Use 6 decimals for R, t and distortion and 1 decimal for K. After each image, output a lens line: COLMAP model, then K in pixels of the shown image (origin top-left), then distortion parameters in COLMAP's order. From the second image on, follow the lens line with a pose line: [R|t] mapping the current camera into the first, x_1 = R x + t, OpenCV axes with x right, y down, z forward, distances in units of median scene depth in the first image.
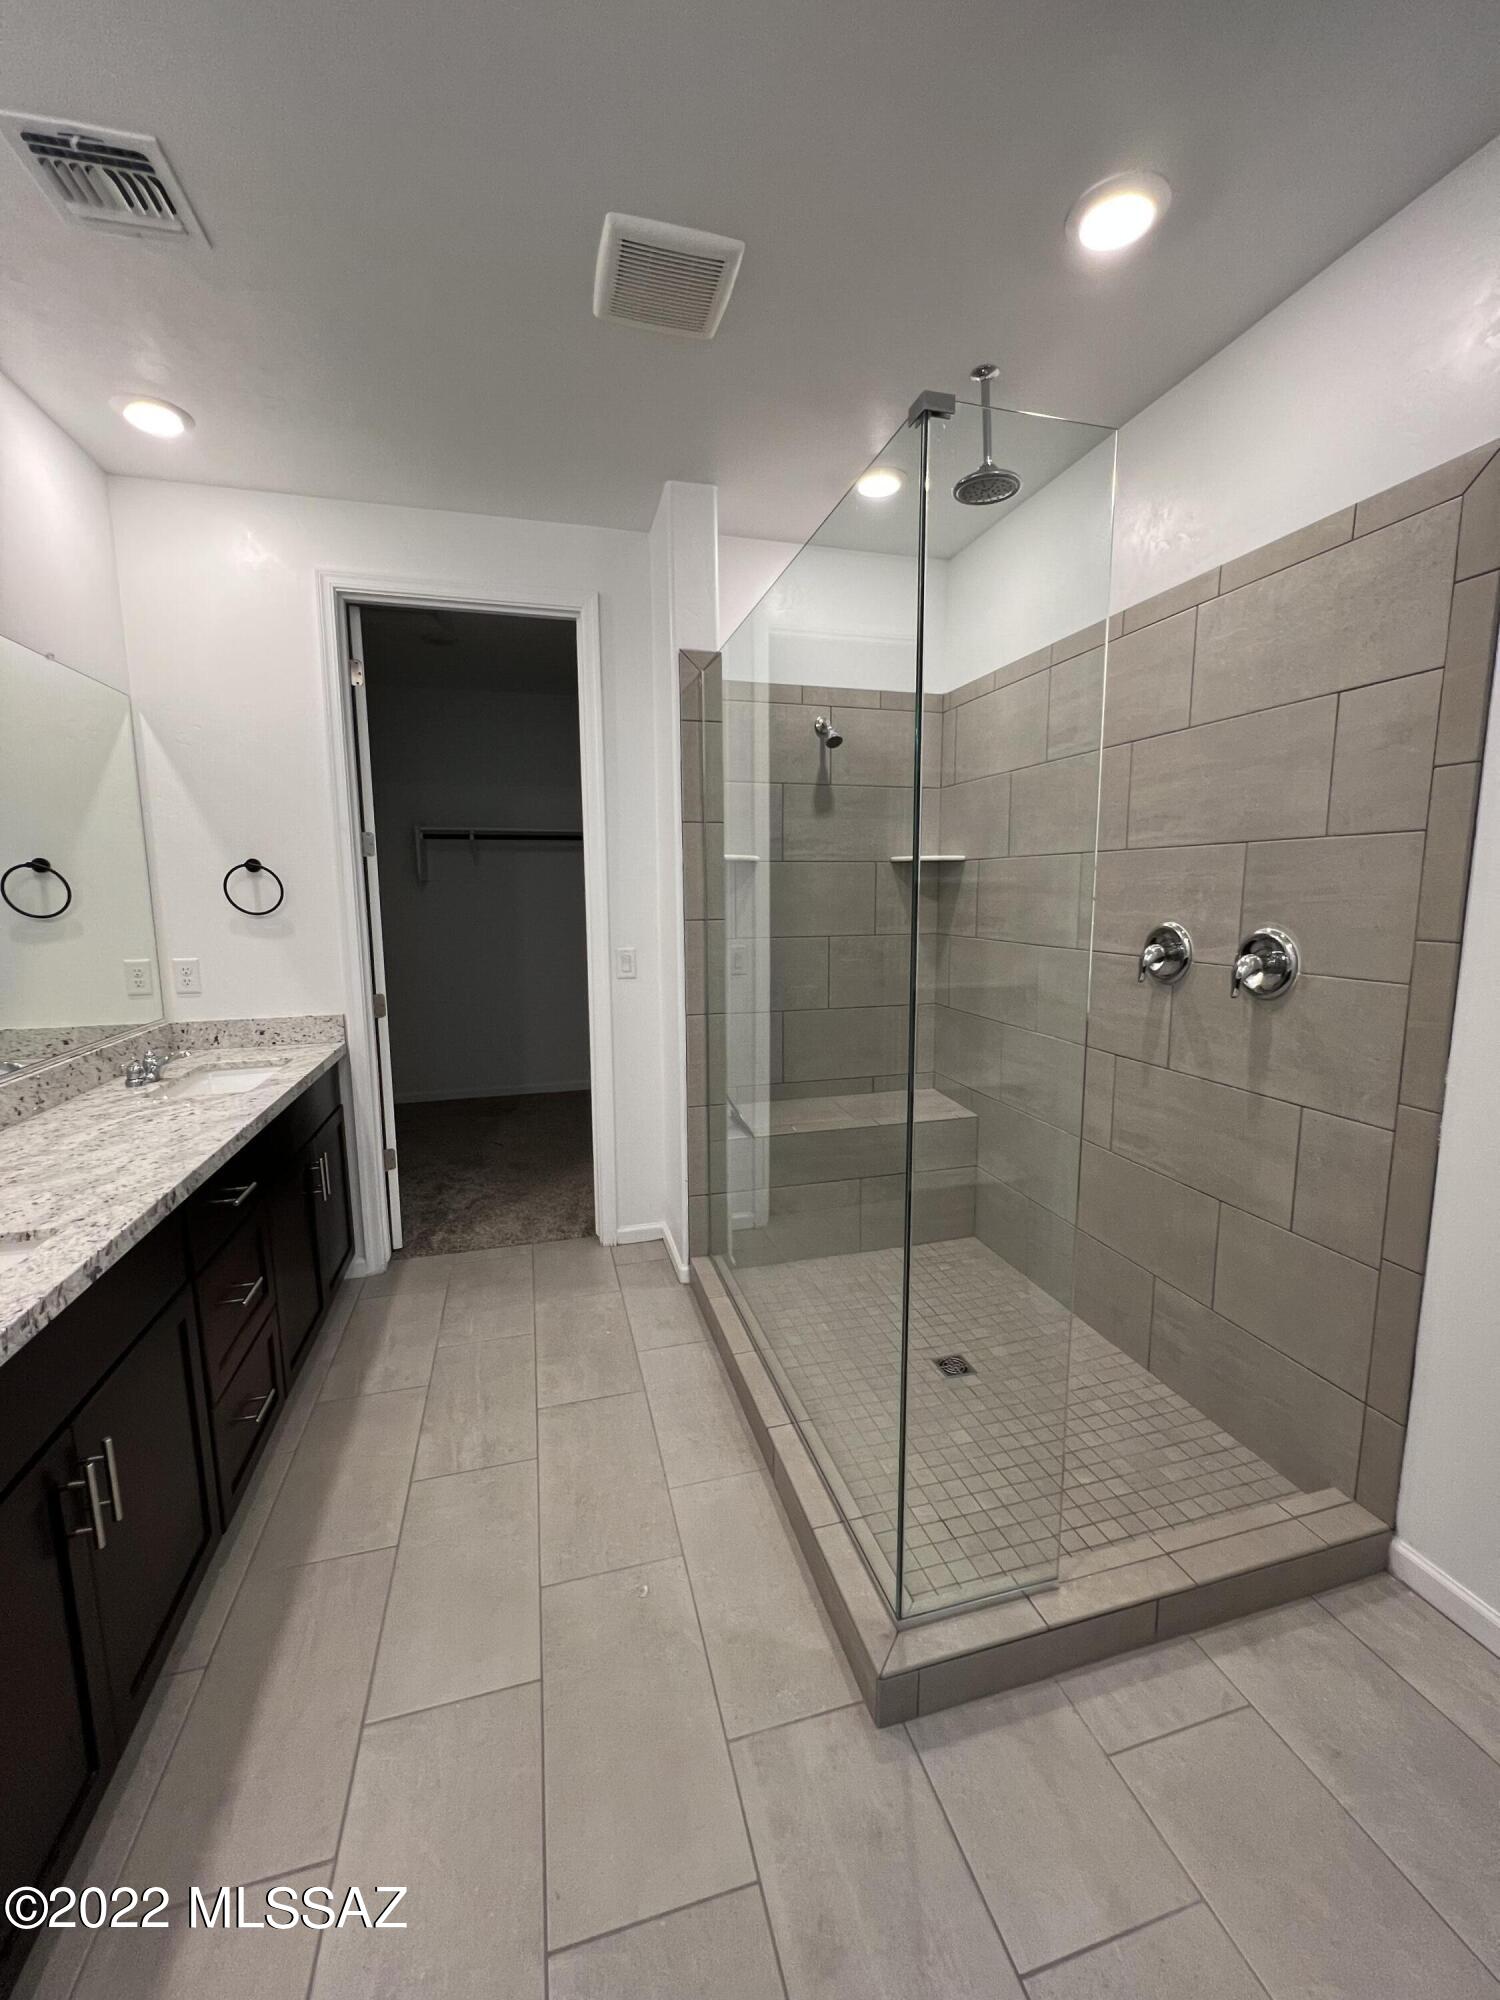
lens RADIAL K [[804.7, 0, 755.4], [0, 804.7, 996.5], [0, 0, 1]] dist [-0.003253, -0.000193]
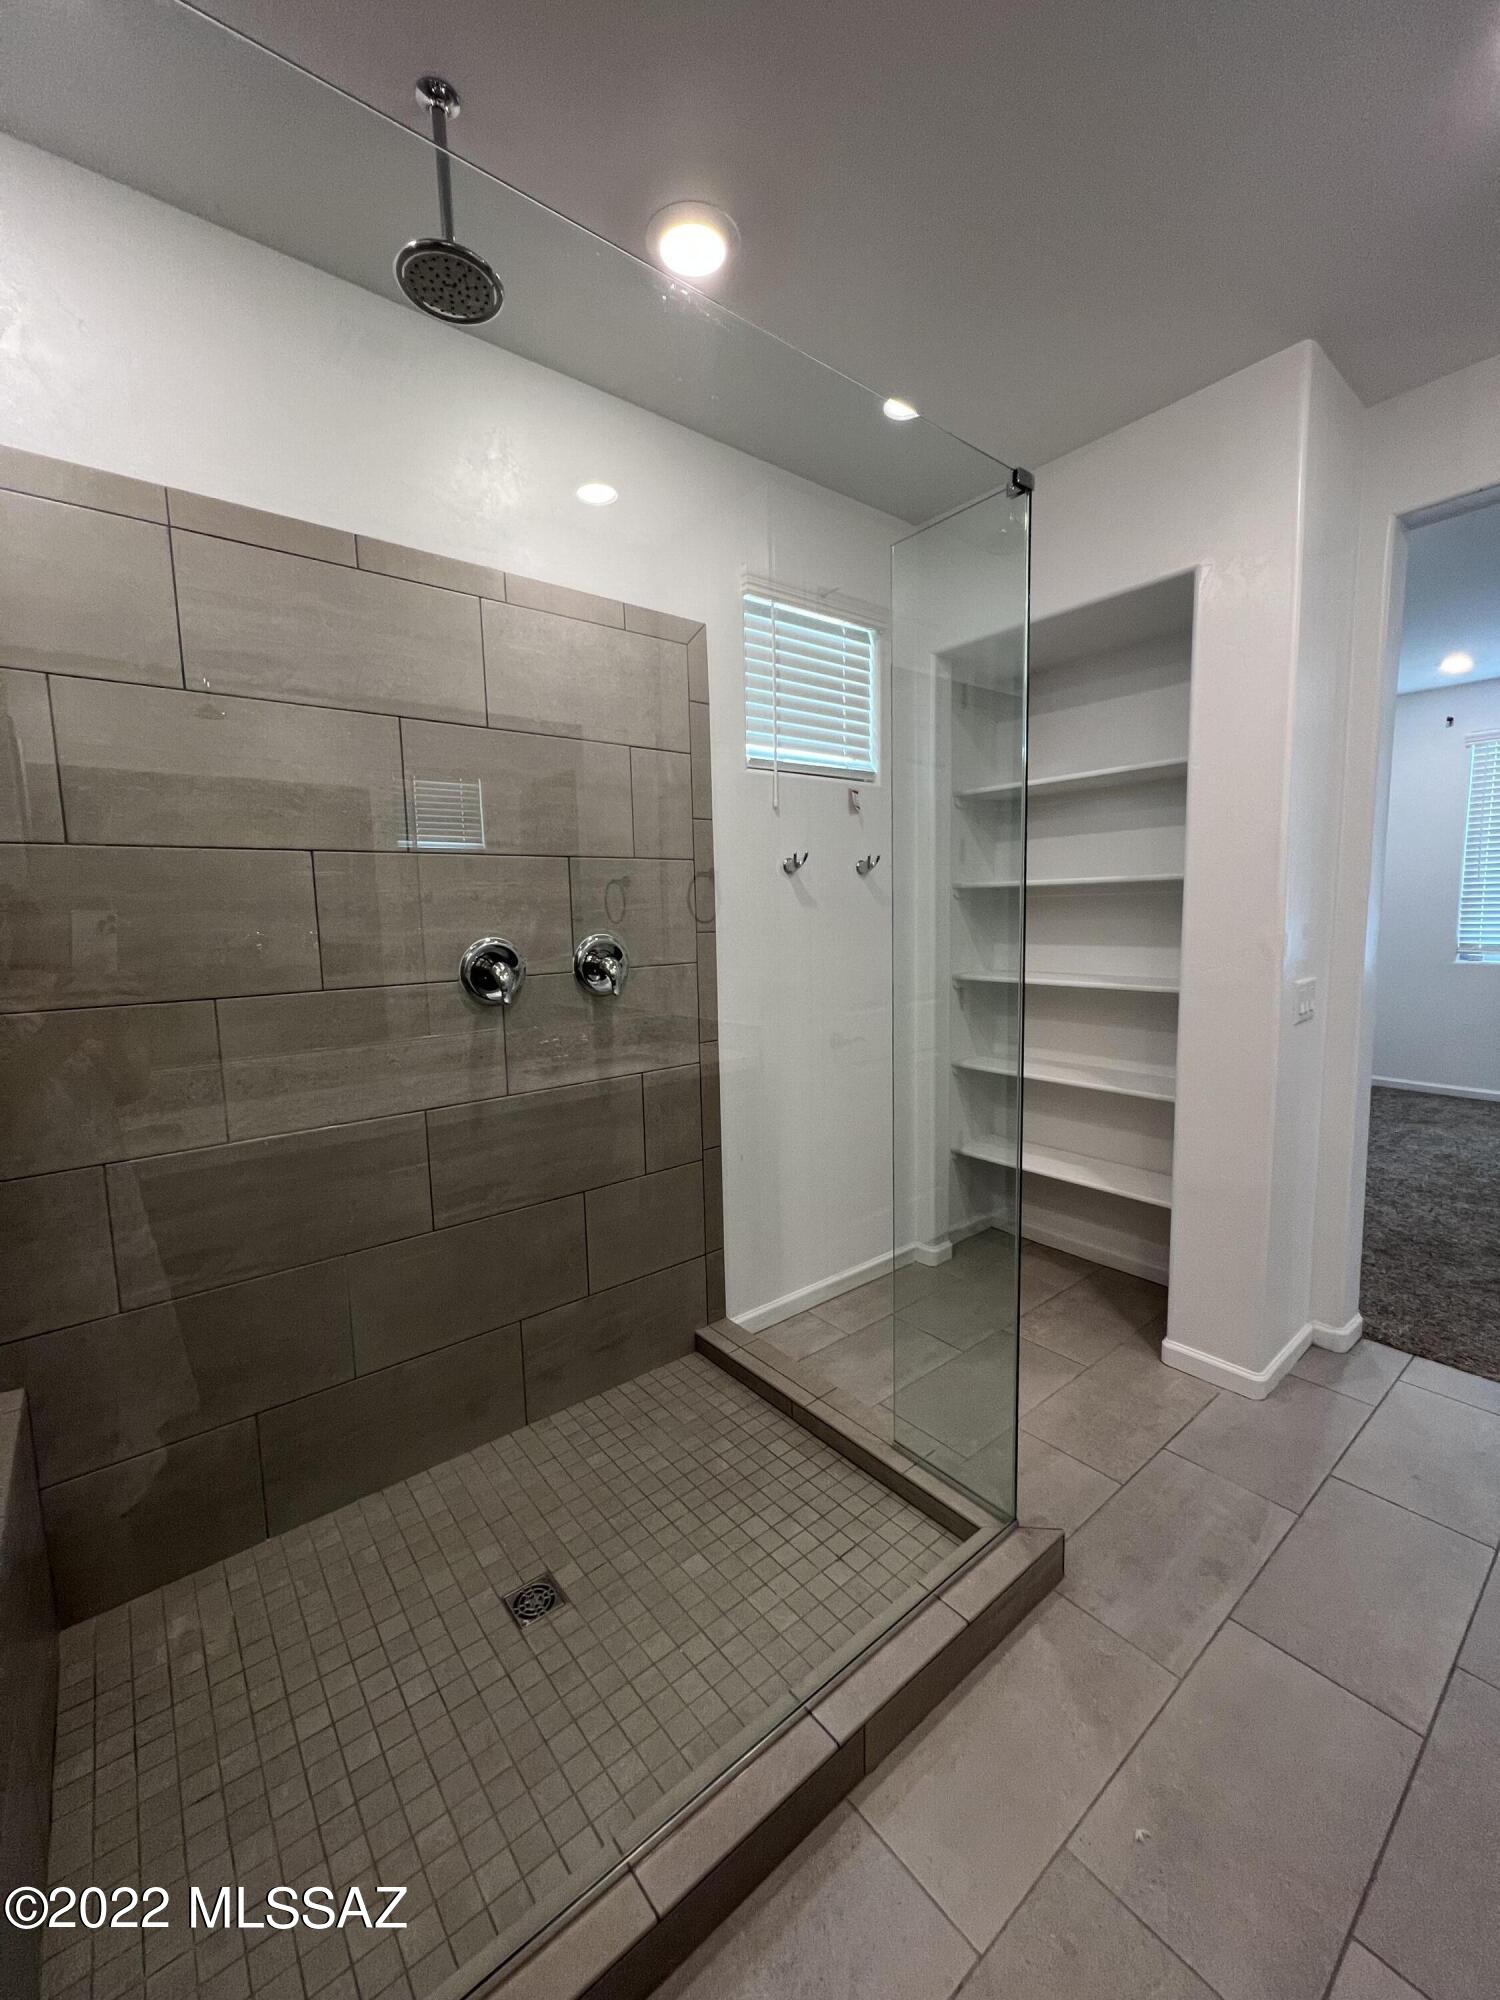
lens RADIAL K [[804.7, 0, 755.4], [0, 804.7, 996.5], [0, 0, 1]] dist [-0.003253, -0.000193]
pose [[-0.396544, -0.086928, 0.913891, -0.479788], [0.147699, 0.976496, 0.156971, -0.137525], [-0.906056, 0.197227, -0.374385, 1.183083]]
